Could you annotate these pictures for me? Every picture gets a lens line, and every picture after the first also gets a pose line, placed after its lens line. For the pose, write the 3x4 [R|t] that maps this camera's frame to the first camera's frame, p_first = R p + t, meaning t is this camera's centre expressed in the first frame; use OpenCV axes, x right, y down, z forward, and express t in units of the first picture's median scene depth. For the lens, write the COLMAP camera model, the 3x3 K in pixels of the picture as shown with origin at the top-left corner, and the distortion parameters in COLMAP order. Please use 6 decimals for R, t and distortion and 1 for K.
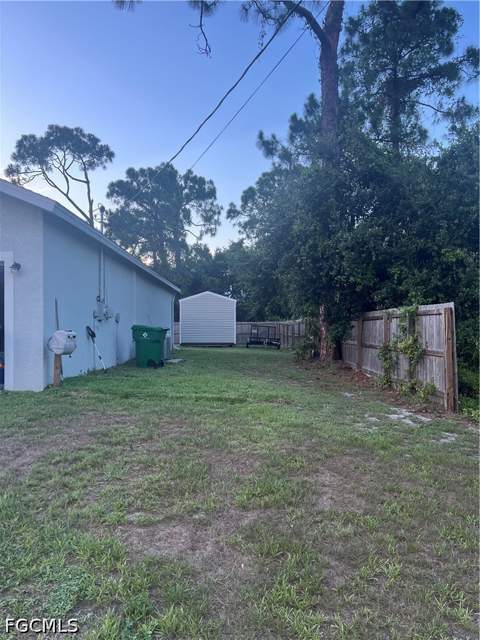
lens RADIAL K [[473.3, 0, 240.0], [0, 473.3, 320.0], [0, 0, 1]] dist [0.091378, -0.097350]
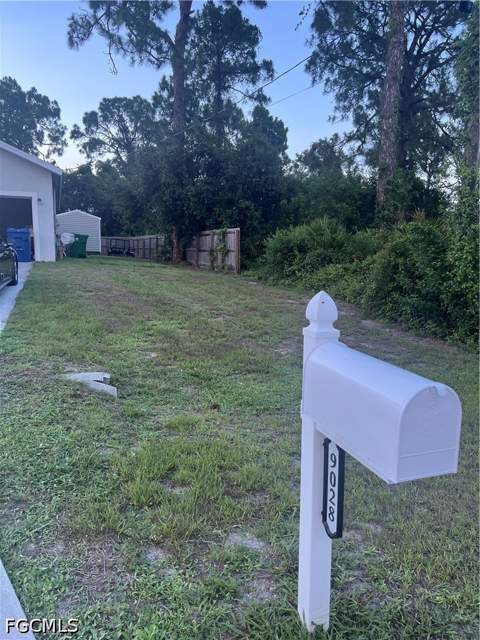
lens RADIAL K [[473.3, 0, 240.0], [0, 473.3, 320.0], [0, 0, 1]] dist [0.091378, -0.097350]
pose [[0.934463, -0.027534, 0.354994, -0.148431], [-0.031368, 0.986763, 0.159106, 0.014474], [-0.354676, -0.159814, 0.921230, -0.460188]]
